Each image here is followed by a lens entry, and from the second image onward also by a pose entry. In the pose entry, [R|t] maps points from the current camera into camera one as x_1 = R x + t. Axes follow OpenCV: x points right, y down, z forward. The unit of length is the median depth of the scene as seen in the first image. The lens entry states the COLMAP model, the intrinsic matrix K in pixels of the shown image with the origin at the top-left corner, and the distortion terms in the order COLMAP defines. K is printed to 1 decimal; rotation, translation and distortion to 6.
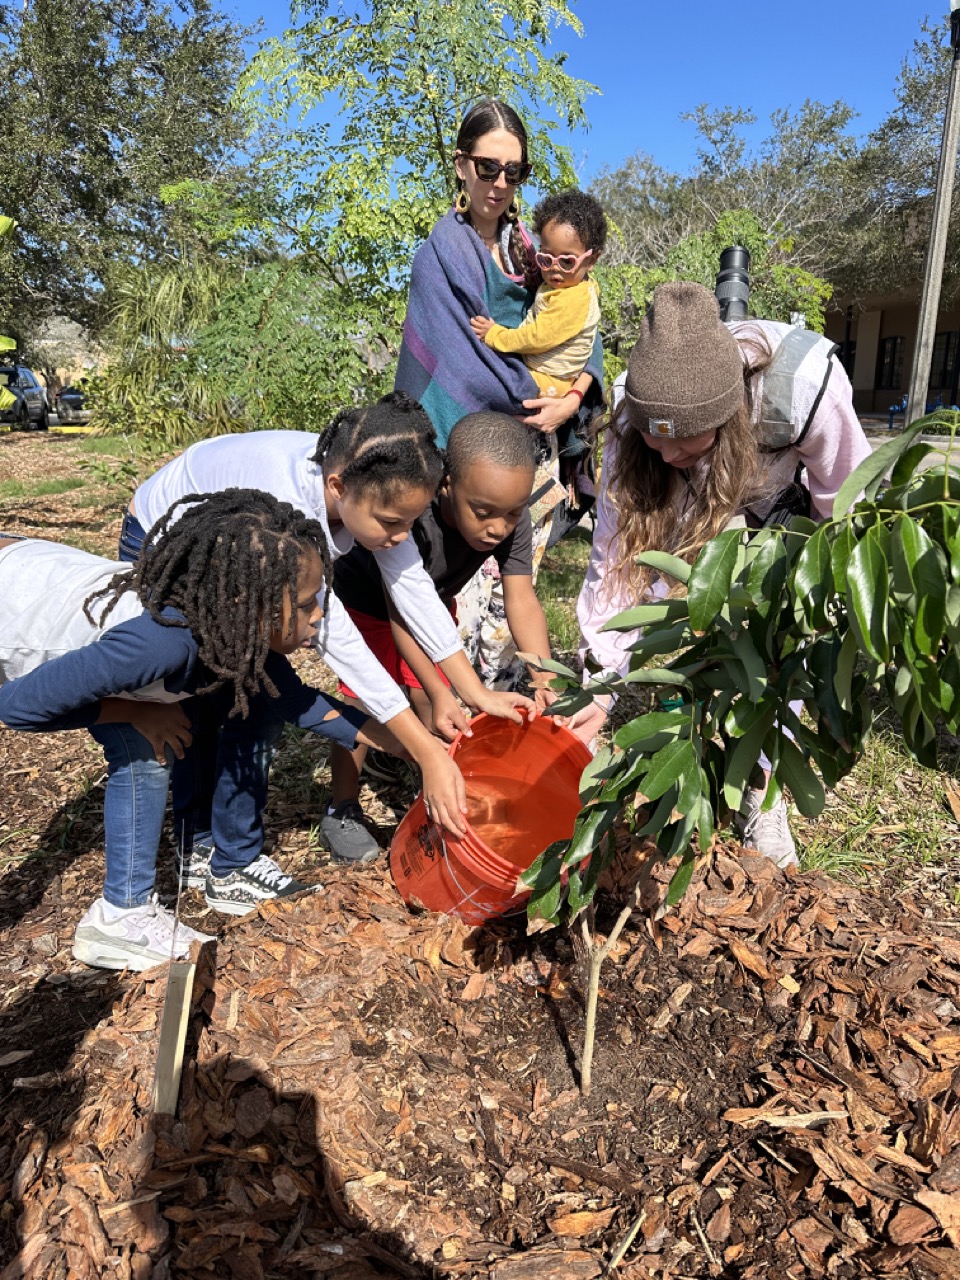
lens RADIAL K [[928.3, 0, 473.6], [0, 928.3, 644.4], [0, 0, 1]] dist [0.026954, -0.025180]
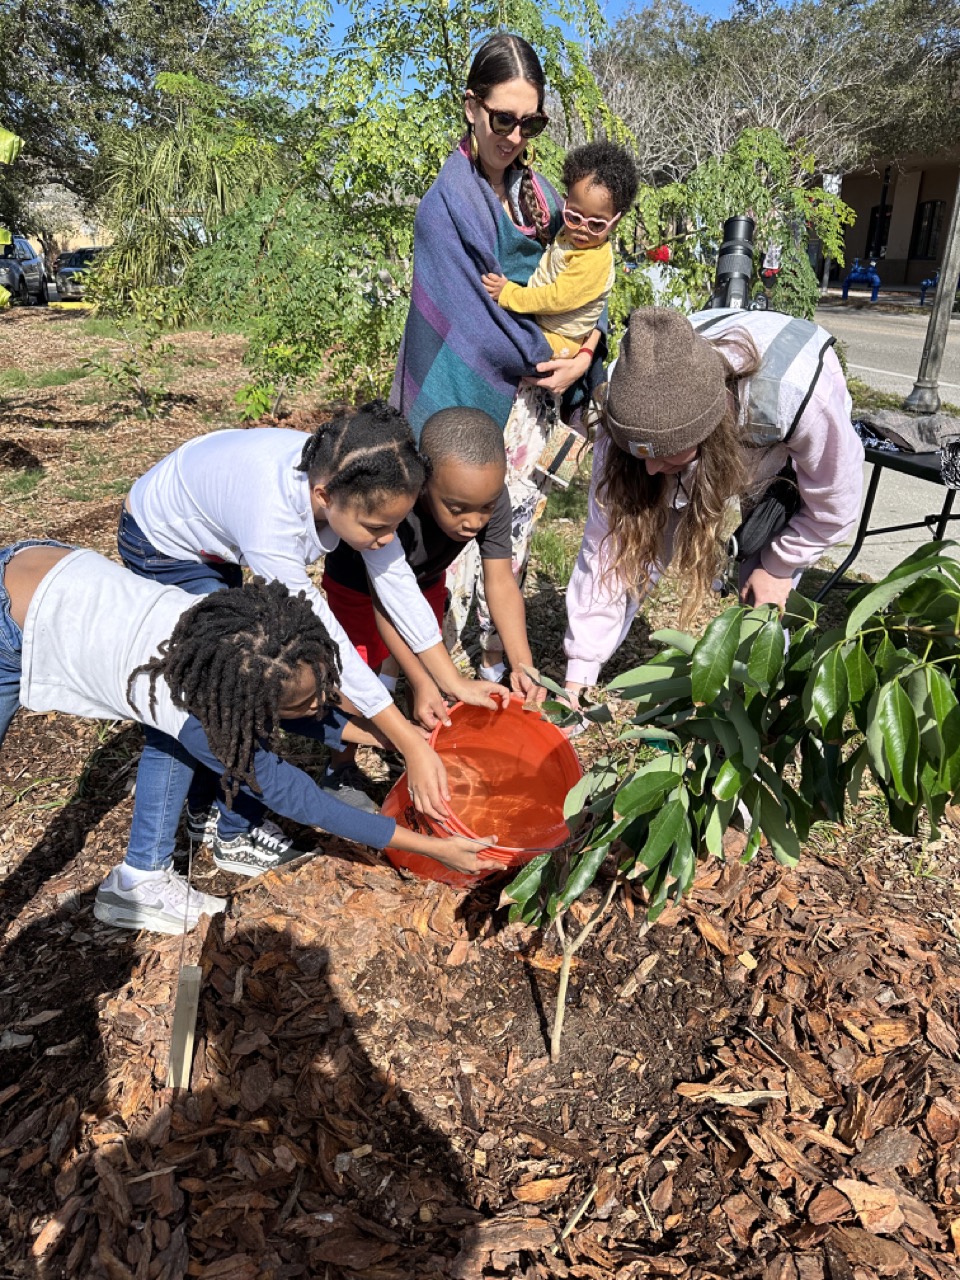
lens RADIAL K [[928.3, 0, 458.5], [0, 928.3, 643.5], [0, 0, 1]] dist [0.026954, -0.025180]
pose [[0.999609, 0.009572, -0.026255, 0.026087], [-0.006013, 0.991176, 0.132415, -0.139766], [0.027291, -0.132205, 0.990847, -0.035718]]
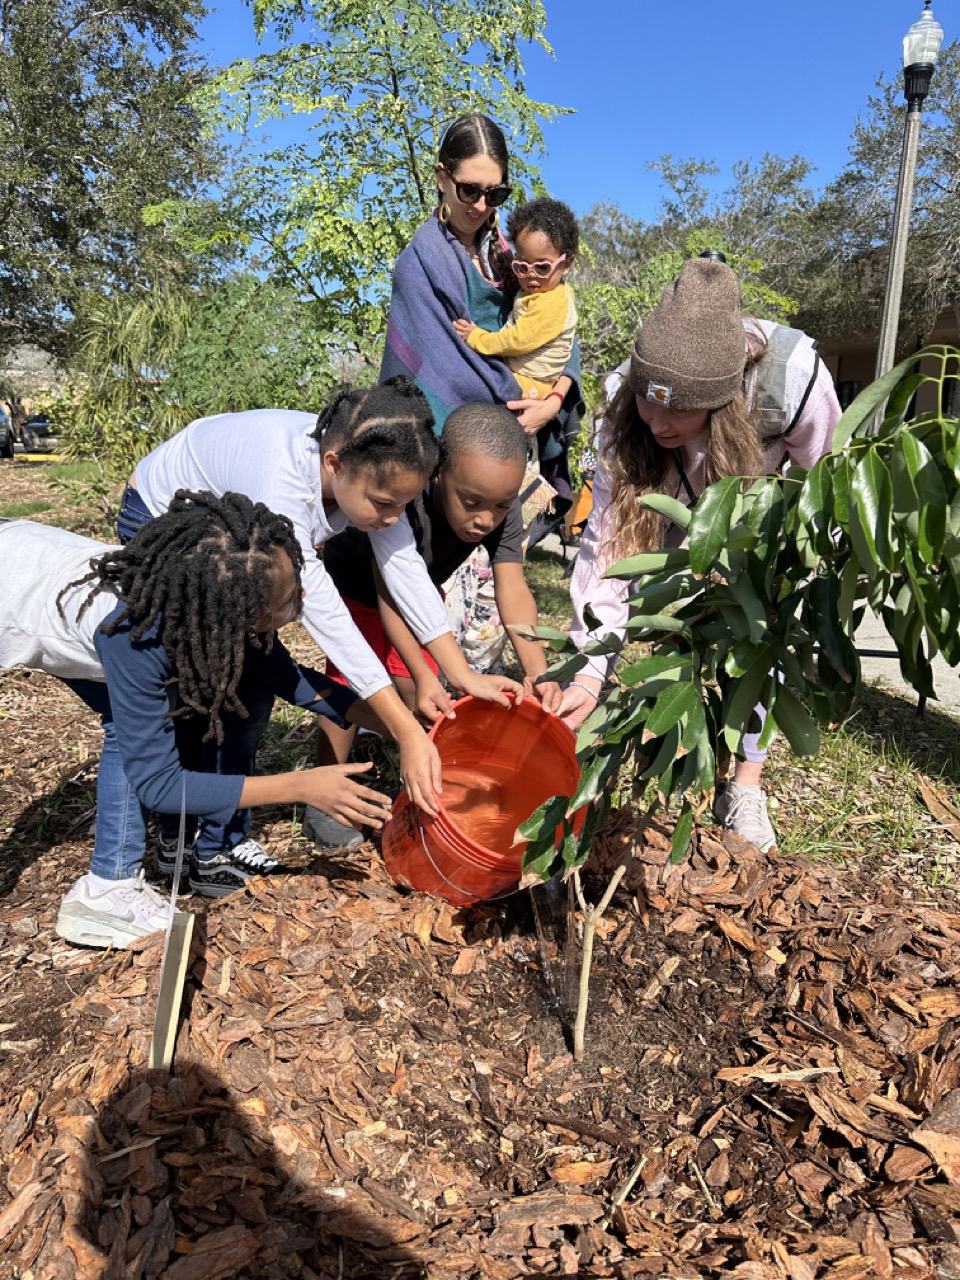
lens RADIAL K [[928.3, 0, 474.4], [0, 928.3, 644.4], [0, 0, 1]] dist [0.026954, -0.025180]
pose [[0.999240, 0.007886, 0.038171, -0.029297], [-0.006359, 0.999181, -0.039972, 0.067717], [-0.038455, 0.039698, 0.998471, -0.011446]]
